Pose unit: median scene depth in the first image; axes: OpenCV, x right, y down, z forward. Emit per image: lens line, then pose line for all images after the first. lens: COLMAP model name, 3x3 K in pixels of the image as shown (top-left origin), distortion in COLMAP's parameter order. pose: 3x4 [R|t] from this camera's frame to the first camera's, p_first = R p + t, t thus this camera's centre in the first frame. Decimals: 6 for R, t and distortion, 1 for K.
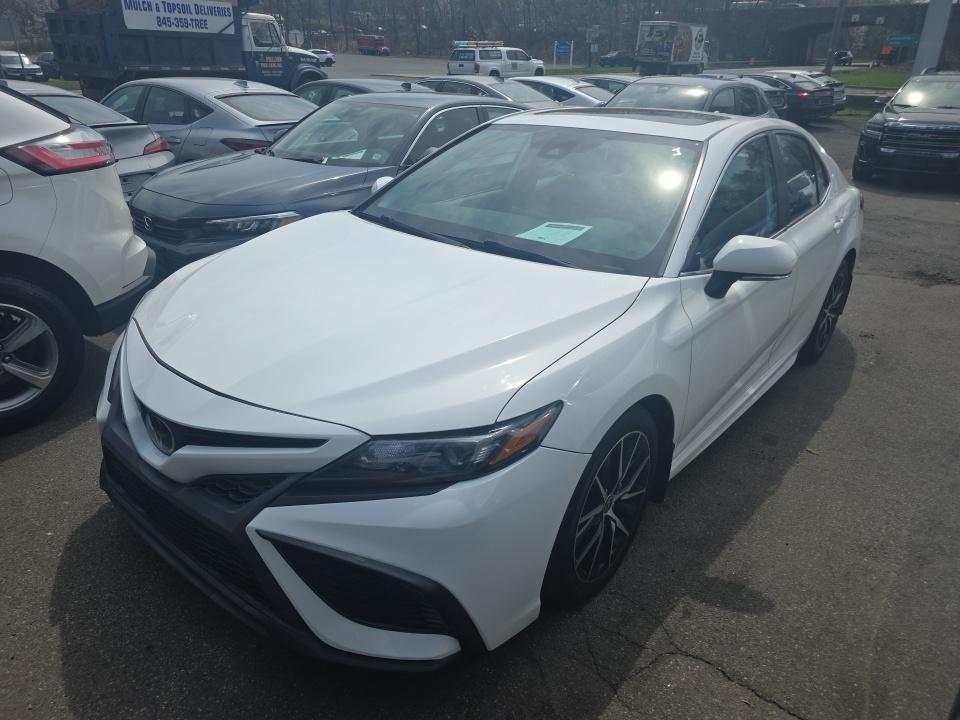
lens RADIAL K [[630.4, 0, 480.0], [0, 630.4, 360.0], [0, 0, 1]] dist [0.085400, -0.080696]
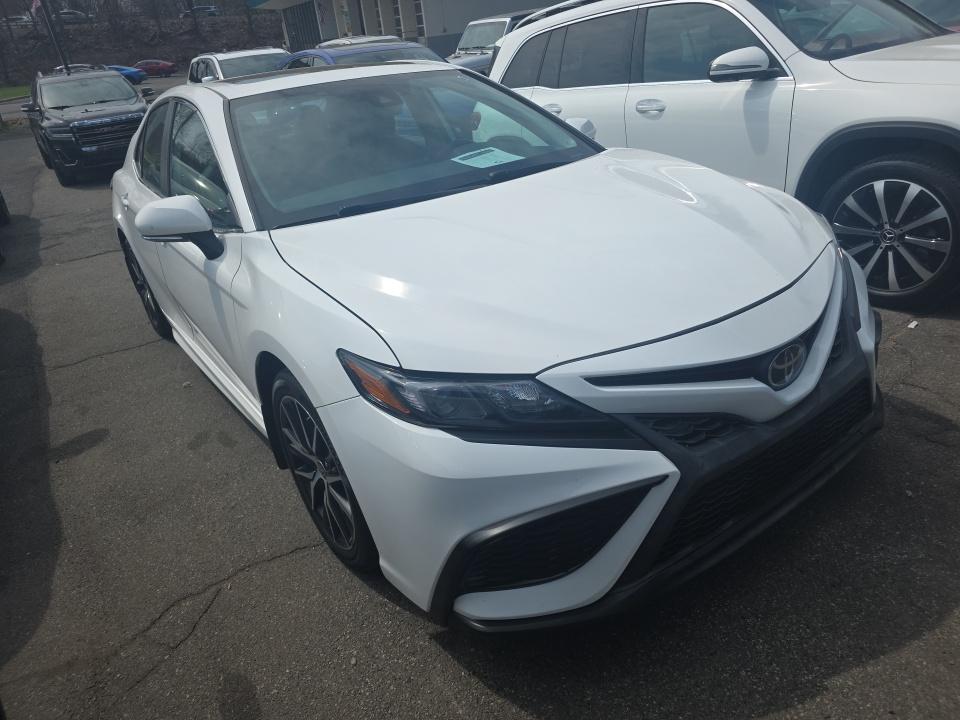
lens RADIAL K [[636.4, 0, 481.4], [0, 636.4, 338.5], [0, 0, 1]] dist [0.059408, -0.063929]
pose [[0.272416, -0.454026, 0.848322, -1.247525], [0.496509, 0.821545, 0.280254, -0.347652], [-0.824178, 0.344853, 0.449230, 0.861356]]
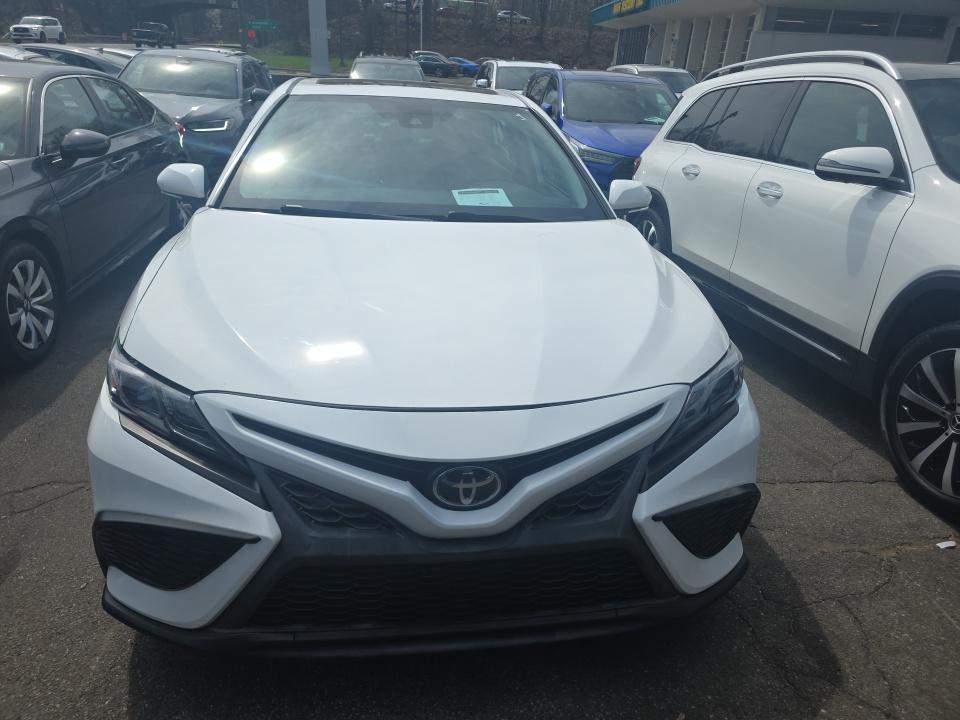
lens RADIAL K [[636.4, 0, 481.4], [0, 636.4, 338.5], [0, 0, 1]] dist [0.059408, -0.063929]
pose [[0.687172, -0.269621, 0.674610, -0.888138], [0.269349, 0.956956, 0.108102, -0.128524], [-0.674719, 0.107421, 0.730216, 0.362019]]
